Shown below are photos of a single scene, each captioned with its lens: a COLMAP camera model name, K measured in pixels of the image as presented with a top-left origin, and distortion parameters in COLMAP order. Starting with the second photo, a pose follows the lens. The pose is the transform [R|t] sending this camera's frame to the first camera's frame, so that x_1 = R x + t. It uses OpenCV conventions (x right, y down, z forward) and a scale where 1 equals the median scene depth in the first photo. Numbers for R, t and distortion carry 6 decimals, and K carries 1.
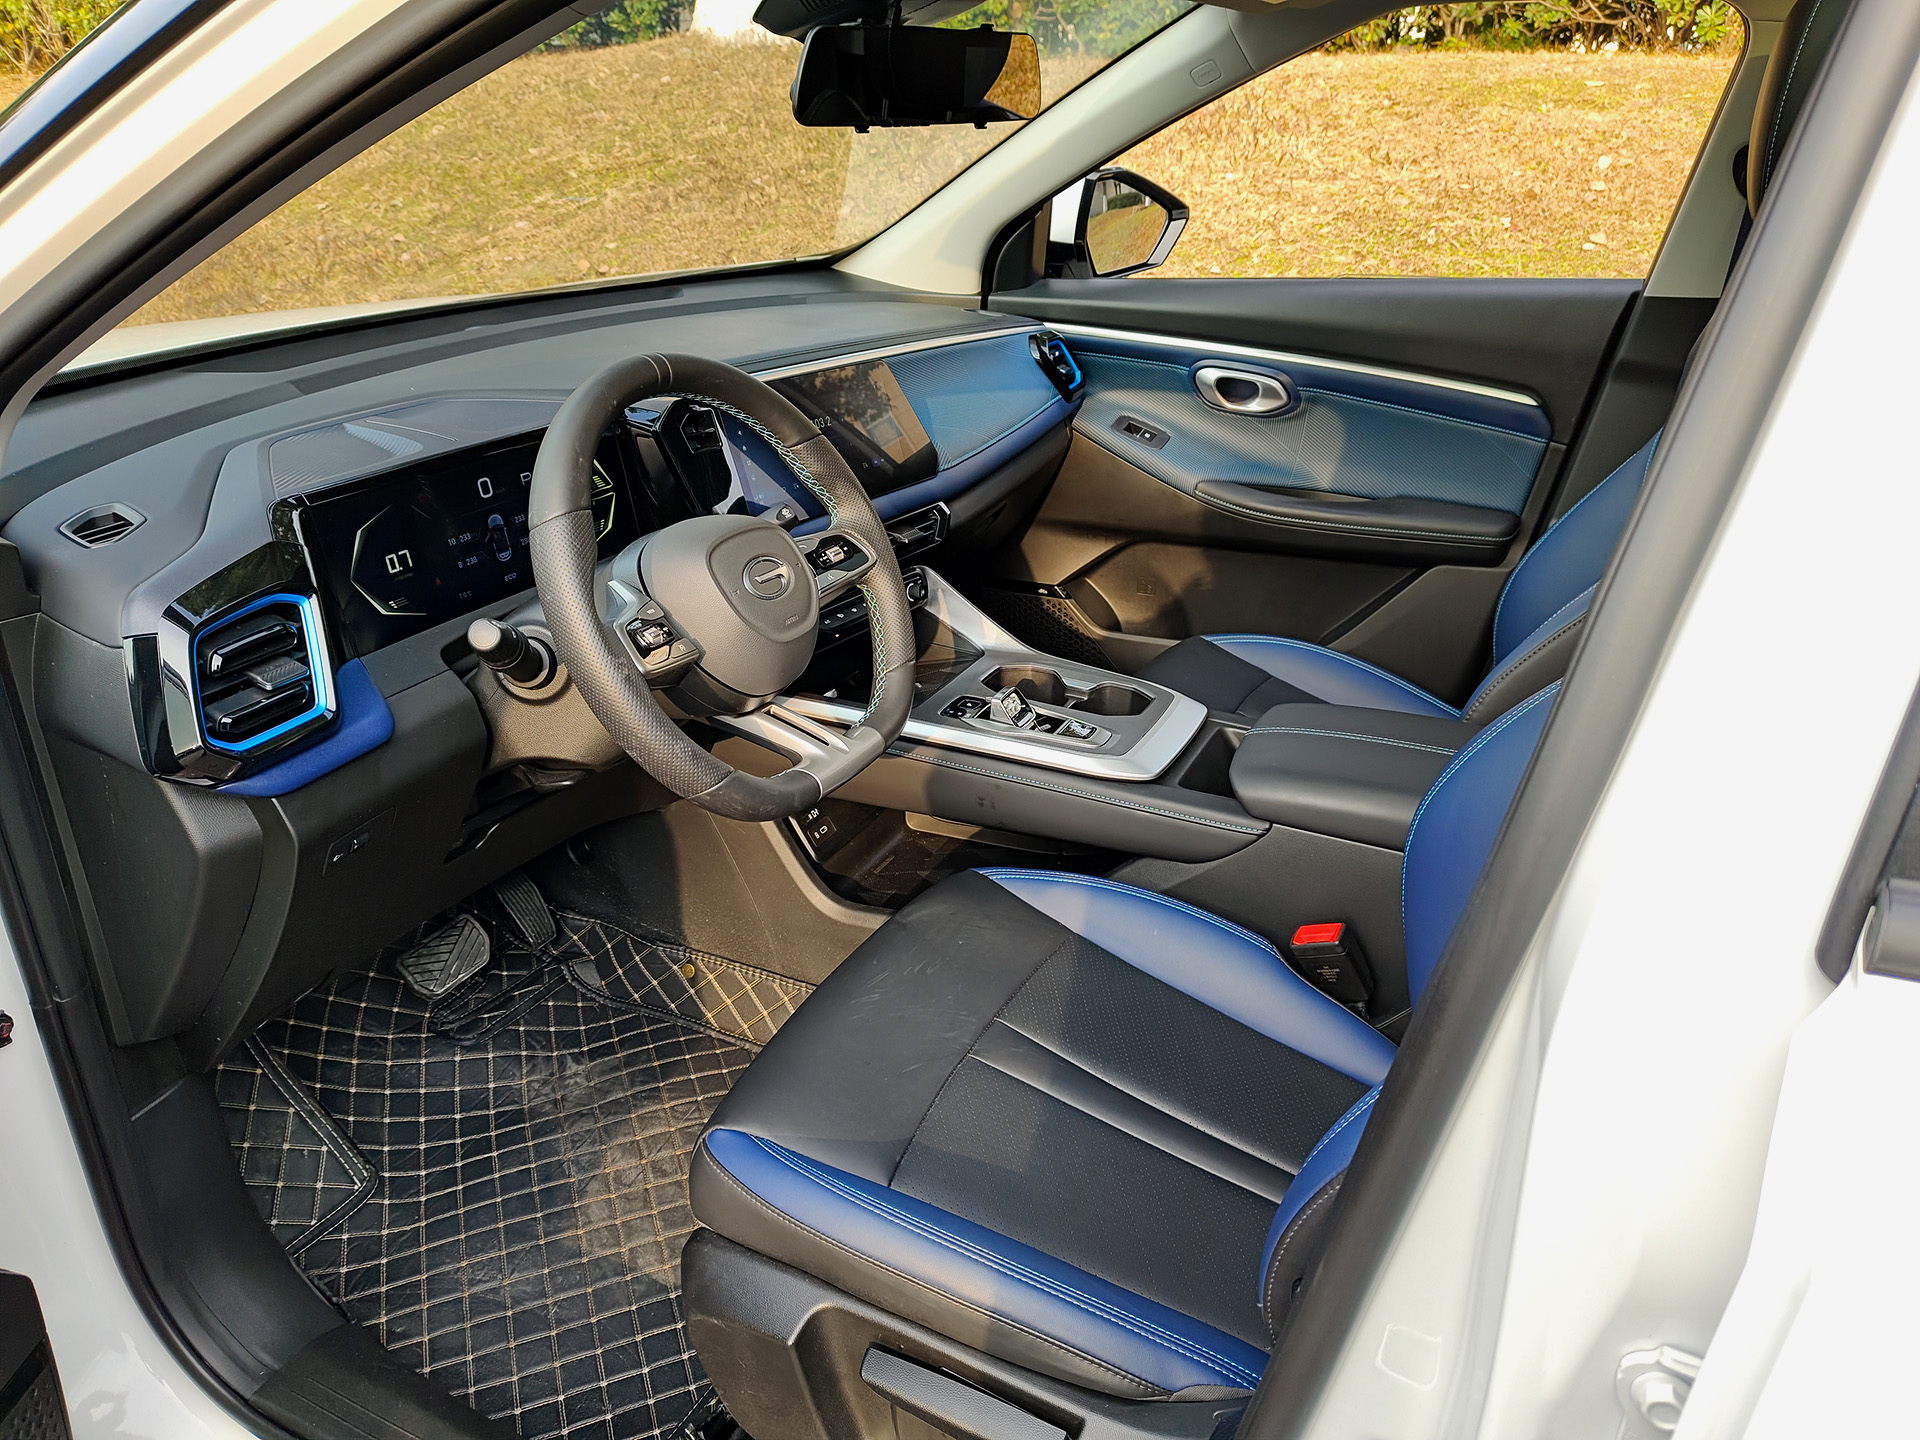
lens RADIAL K [[1339.1, 0, 958.6], [0, 1339.1, 707.7], [0, 0, 1]] dist [0.008047, -0.019313]
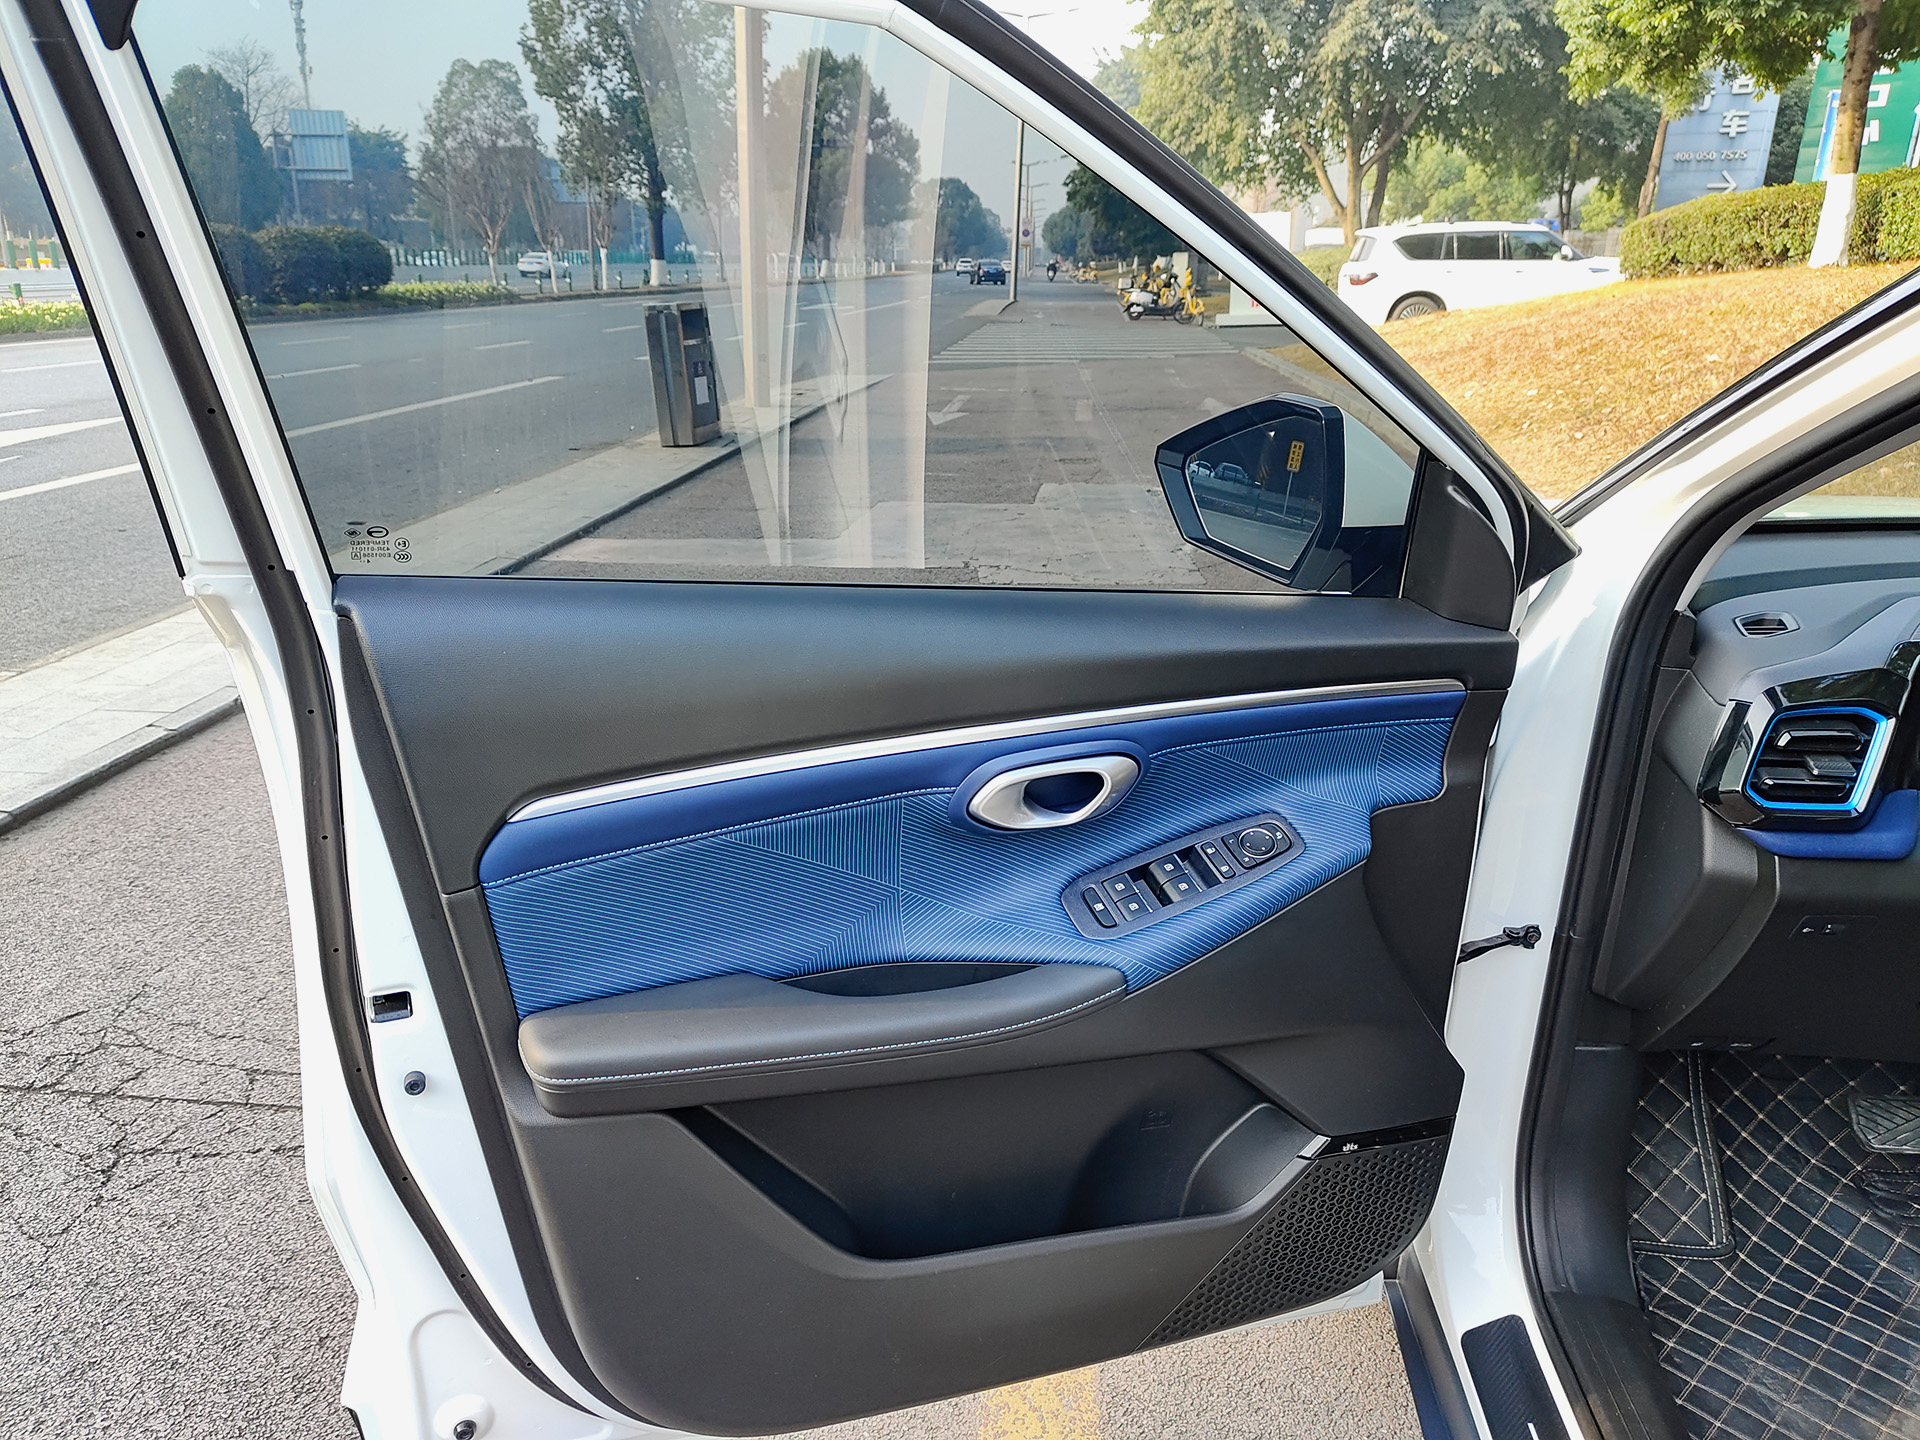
lens RADIAL K [[1339.1, 0, 946.8], [0, 1339.1, 761.3], [0, 0, 1]] dist [0.008047, -0.019313]
pose [[0.345716, 0.311080, -0.885274, 0.215833], [-0.384931, 0.907426, 0.168542, 0.054834], [0.855750, 0.282501, 0.433456, -0.161654]]
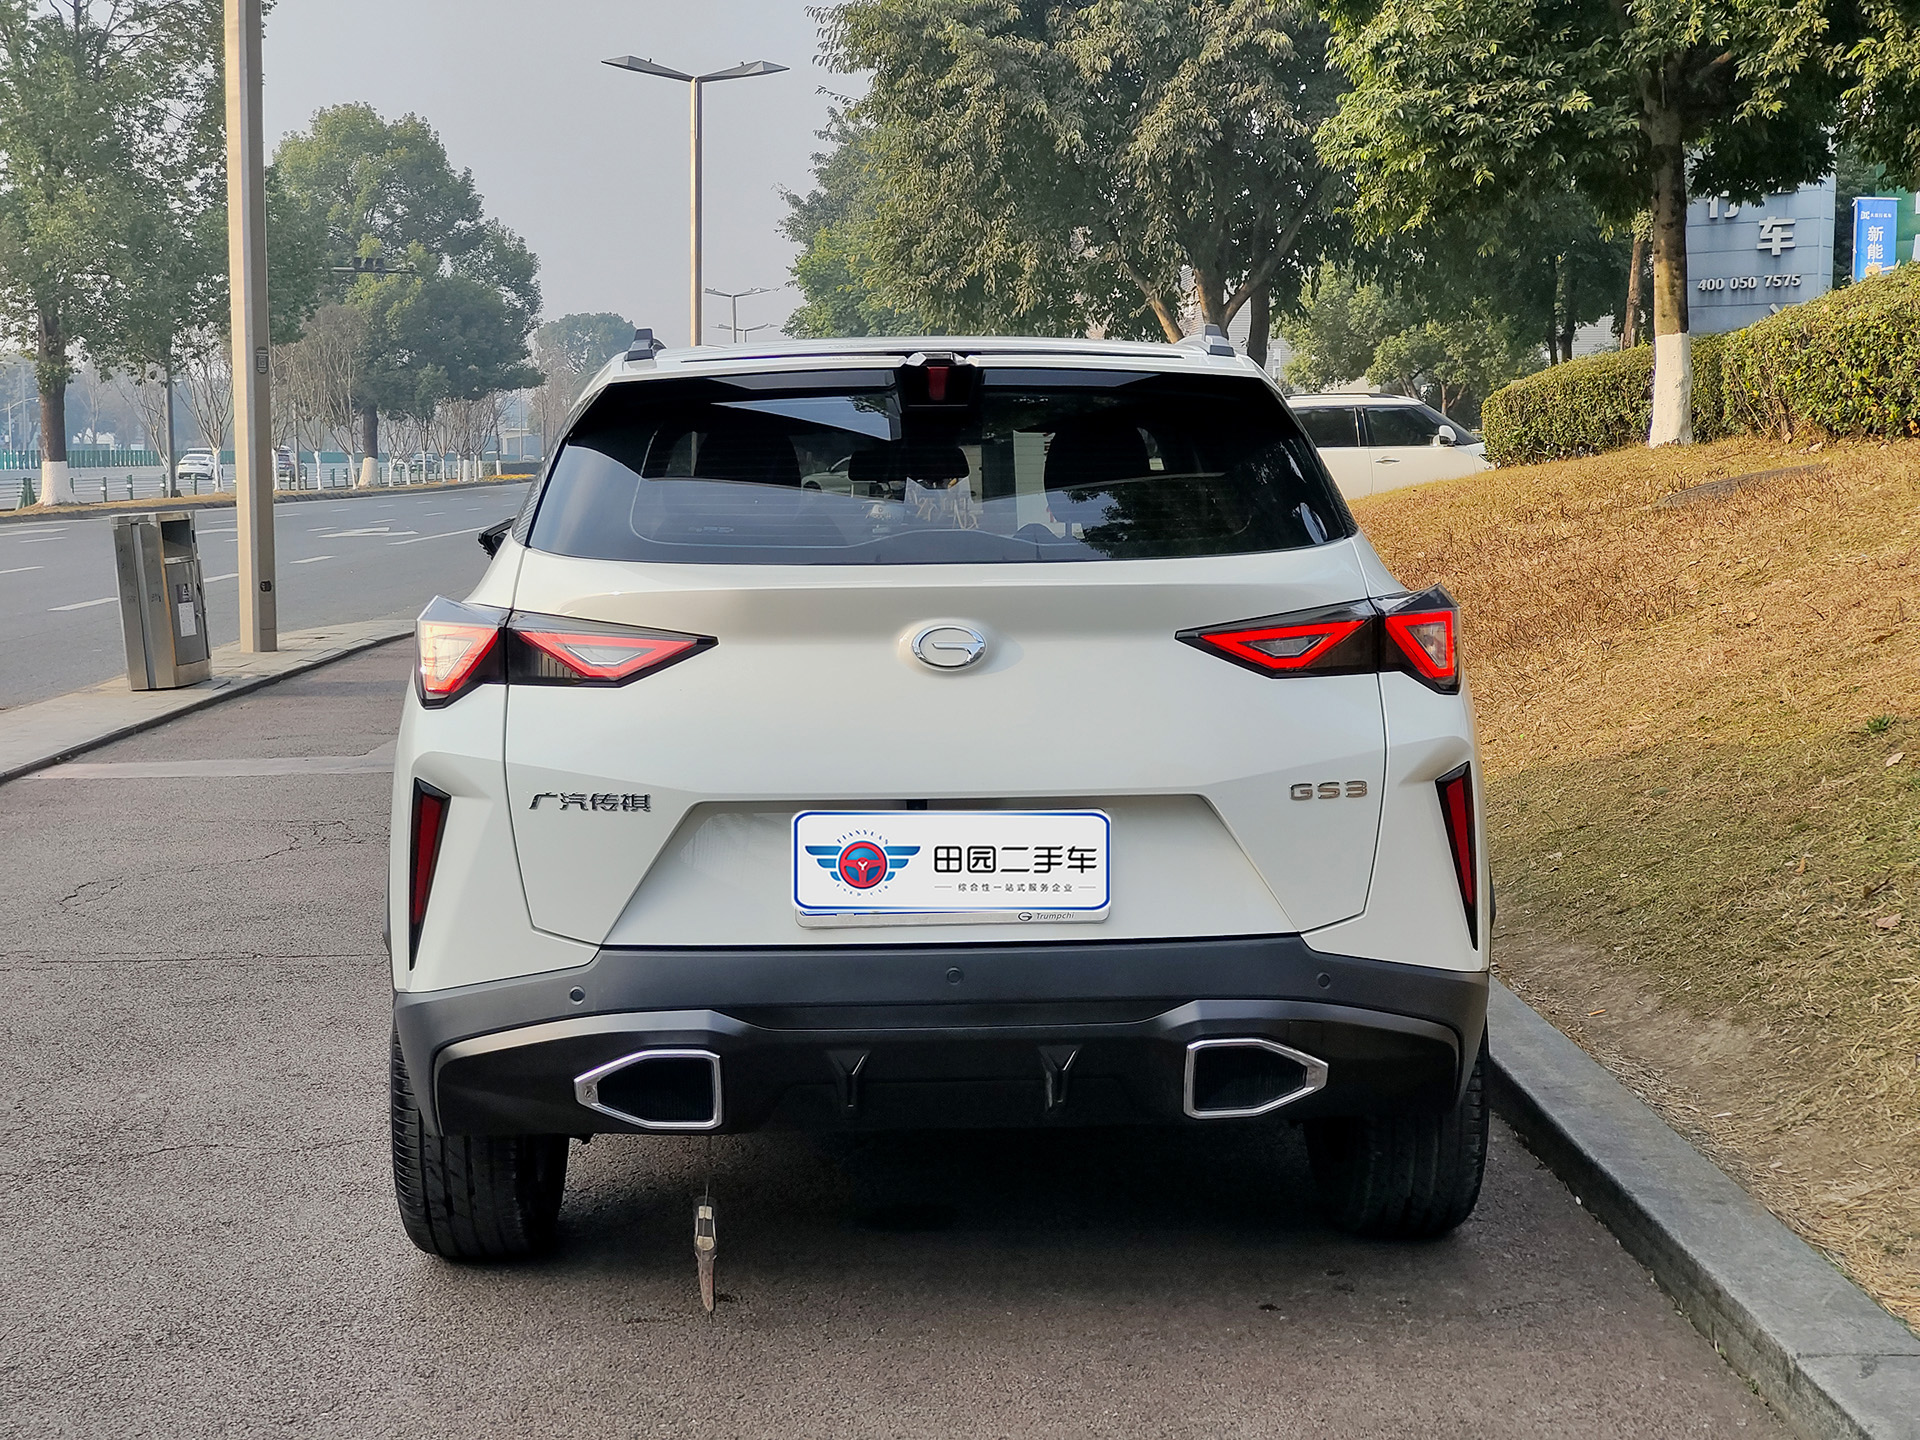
lens RADIAL K [[2619.9, 0, 948.0], [0, 2619.9, 735.9], [0, 0, 1]] dist [0.116434, 0.000000]
pose [[0.464118, 0.070047, -0.882999, 3.334941], [-0.347475, 0.931361, -0.108754, 0.428779], [0.814773, 0.357295, 0.456602, -0.857164]]
